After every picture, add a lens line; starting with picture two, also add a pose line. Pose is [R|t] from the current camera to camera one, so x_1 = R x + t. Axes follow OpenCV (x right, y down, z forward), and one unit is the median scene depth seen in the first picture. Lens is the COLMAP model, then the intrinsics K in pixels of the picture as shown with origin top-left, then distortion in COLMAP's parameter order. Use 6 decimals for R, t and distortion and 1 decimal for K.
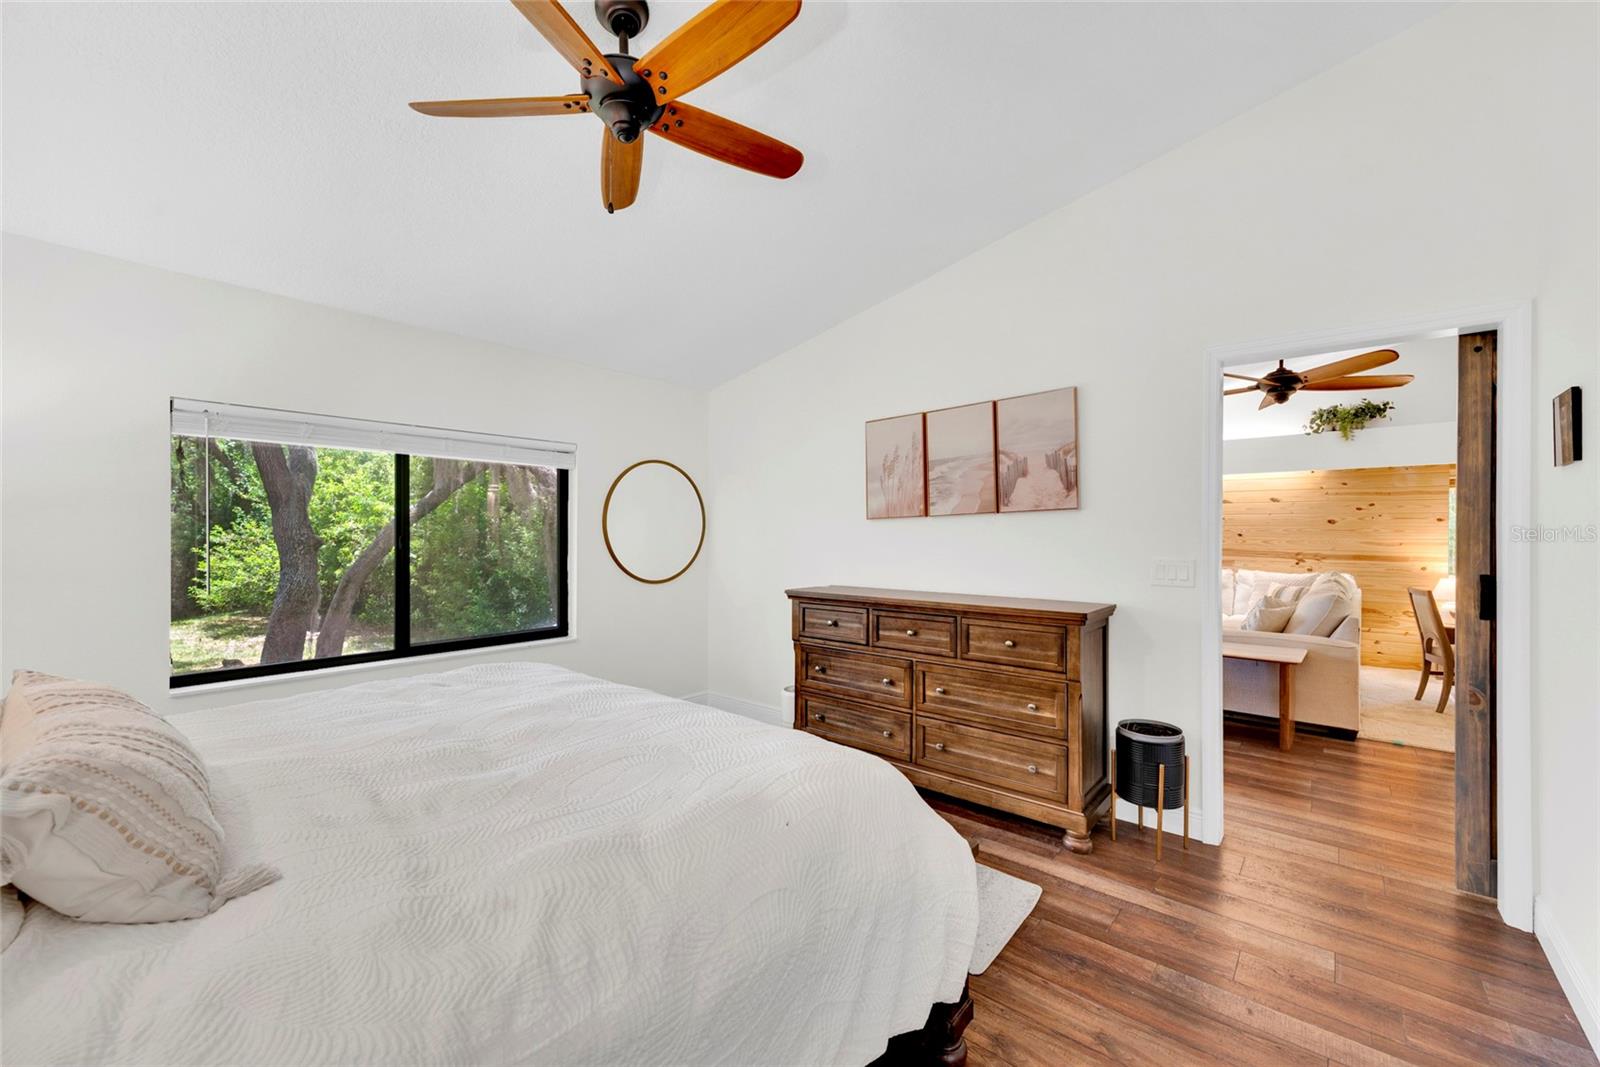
lens RADIAL K [[630.6, 0, 822.0], [0, 630.6, 532.2], [0, 0, 1]] dist [0.000440, -0.001237]
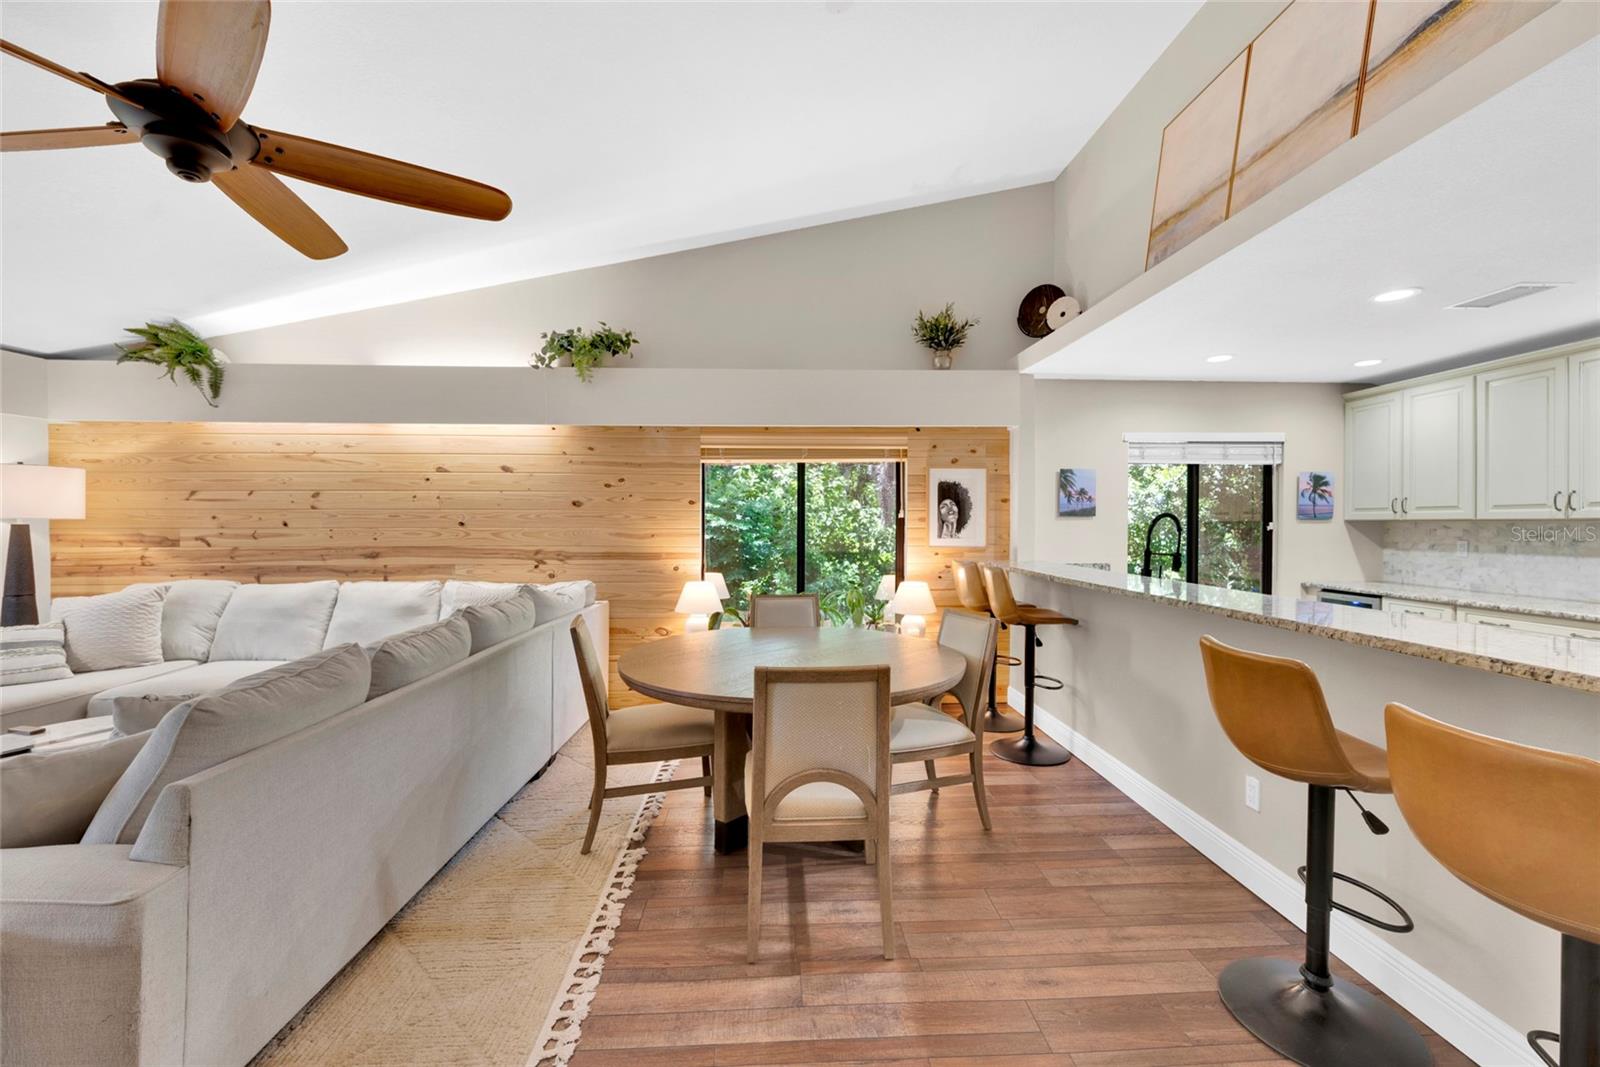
lens RADIAL K [[630.6, 0, 812.5], [0, 630.6, 530.6], [0, 0, 1]] dist [0.000440, -0.001237]
pose [[0.732826, -0.015346, 0.680243, 0.549344], [0.001518, 0.999780, 0.020920, -0.001562], [-0.680414, -0.014298, 0.732688, 0.338897]]
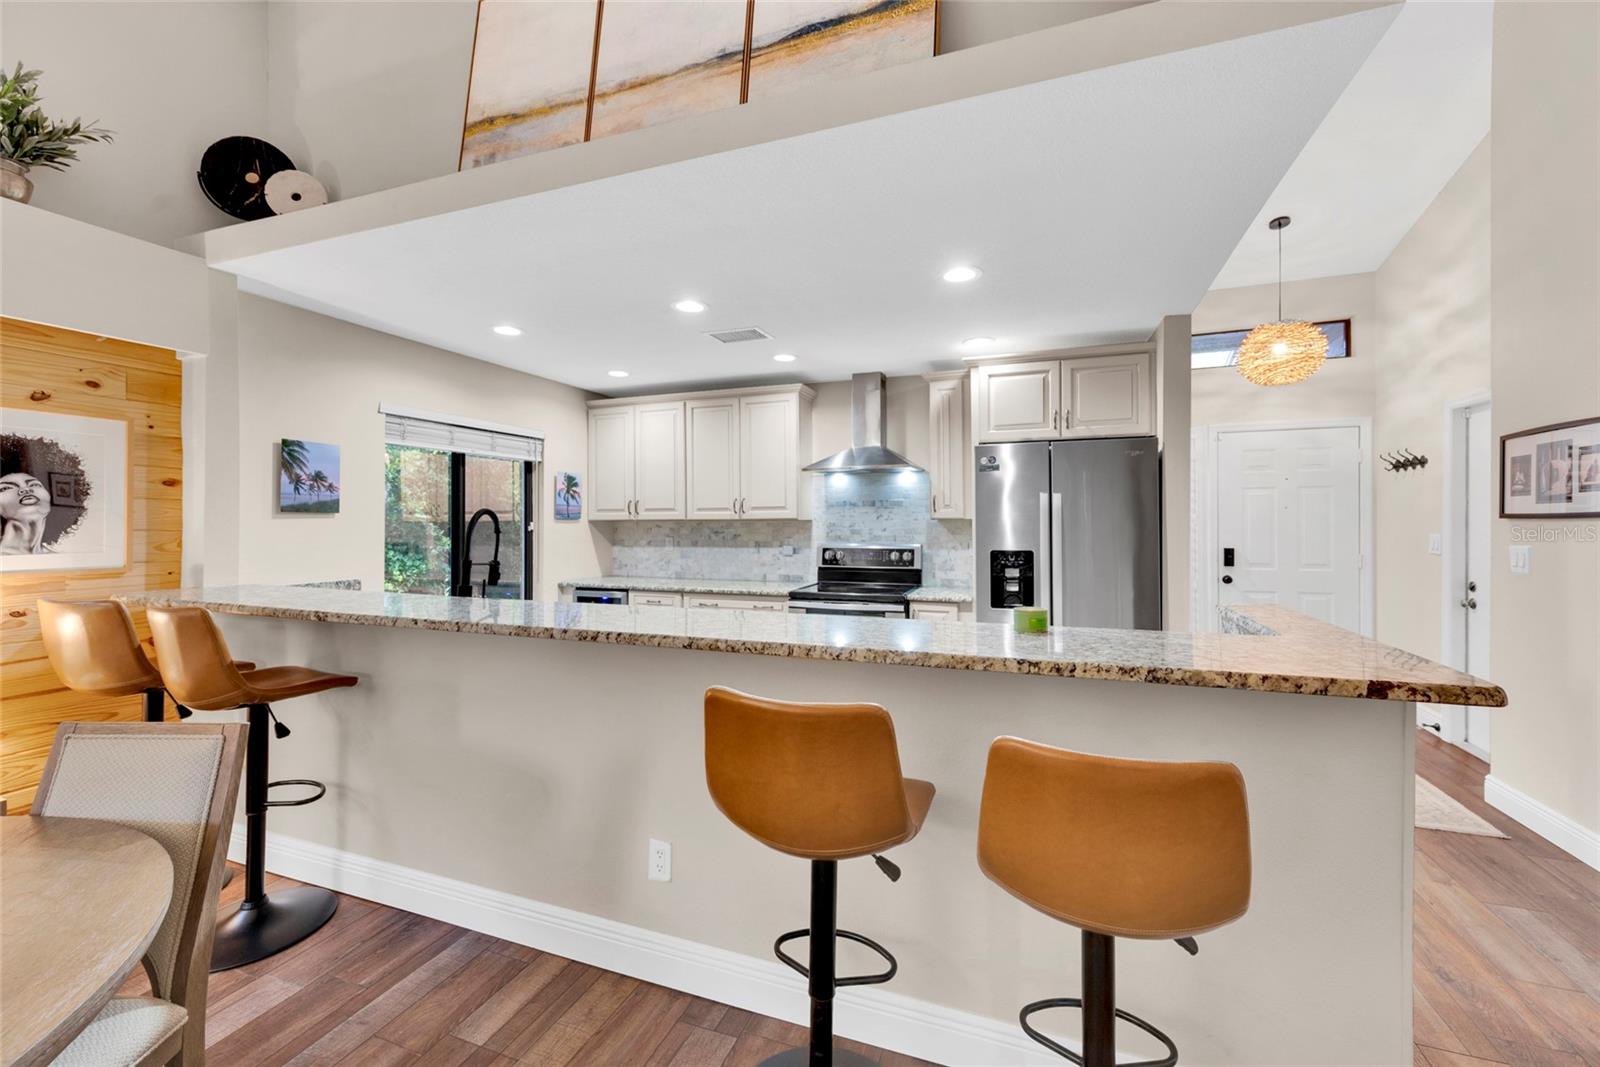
lens RADIAL K [[630.6, 0, 795.2], [0, 630.6, 519.6], [0, 0, 1]] dist [0.000440, -0.001237]
pose [[-0.320404, -0.000228, 0.947281, 0.684079], [-0.005725, 0.999982, -0.001696, 0.001807], [-0.947264, -0.005967, -0.320399, 0.464739]]
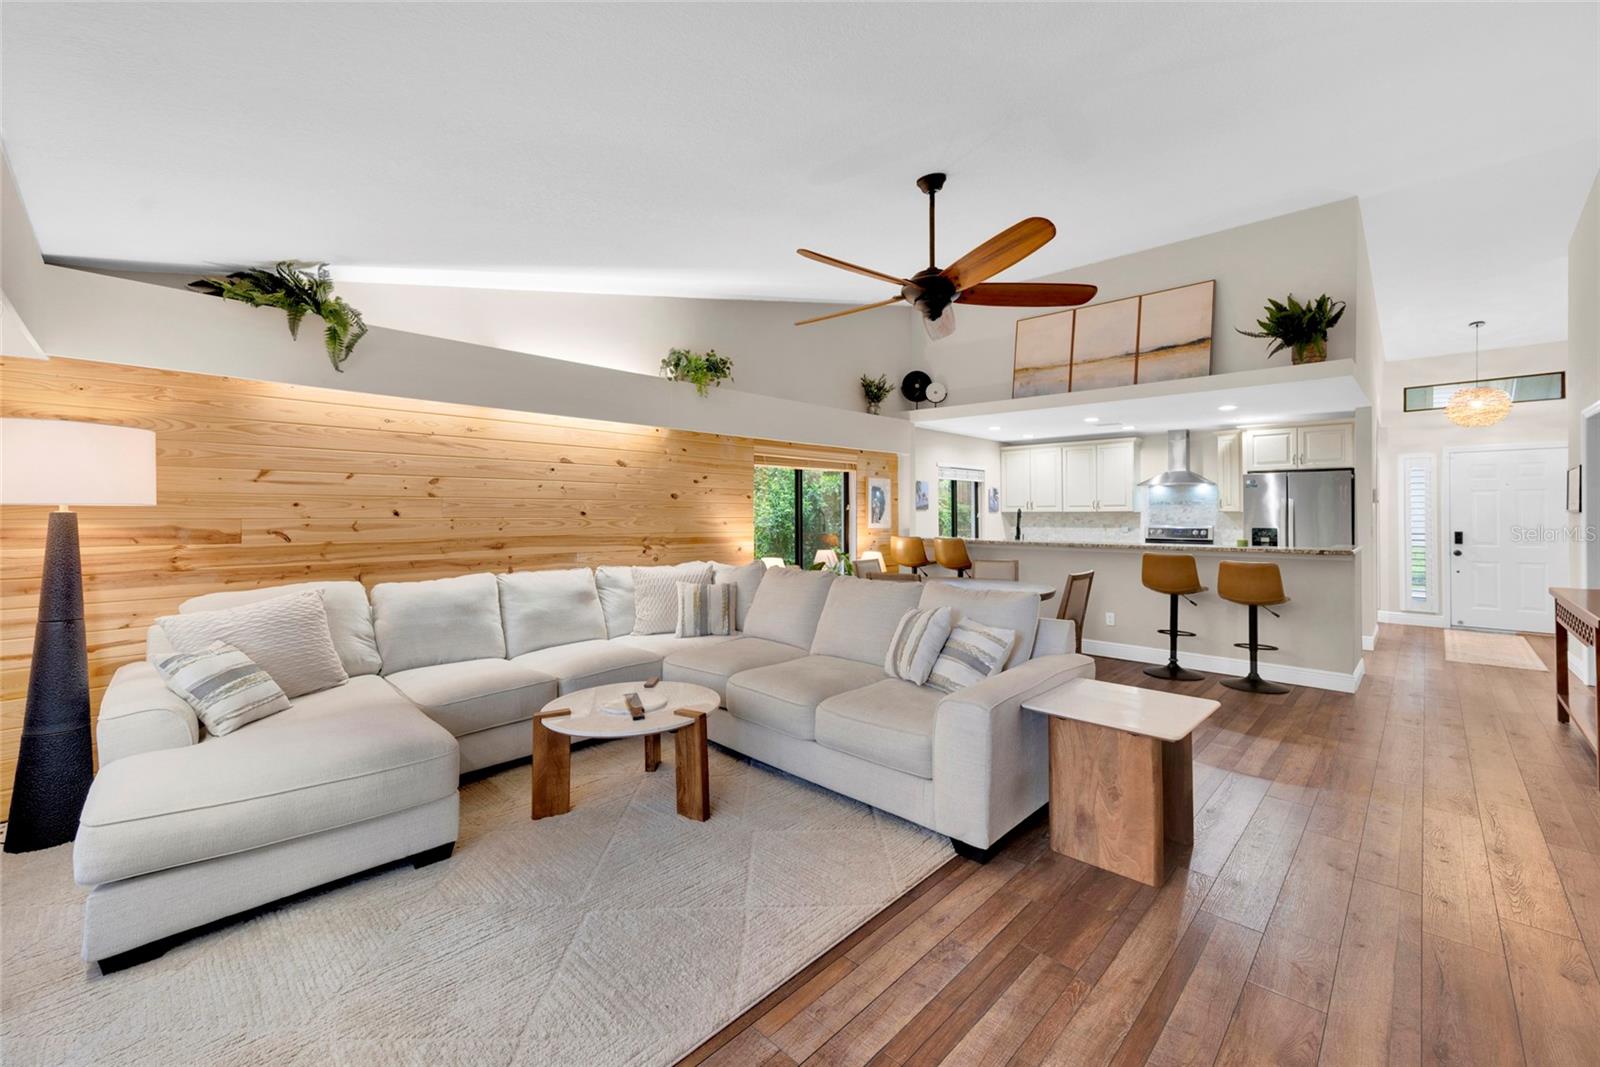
lens RADIAL K [[630.6, 0, 802.7], [0, 630.6, 510.5], [0, 0, 1]] dist [0.000440, -0.001237]
pose [[0.073842, -0.000858, 0.997270, 0.031492], [-0.005211, 0.999986, 0.001246, -0.000508], [-0.997256, -0.005288, 0.073836, 0.806864]]
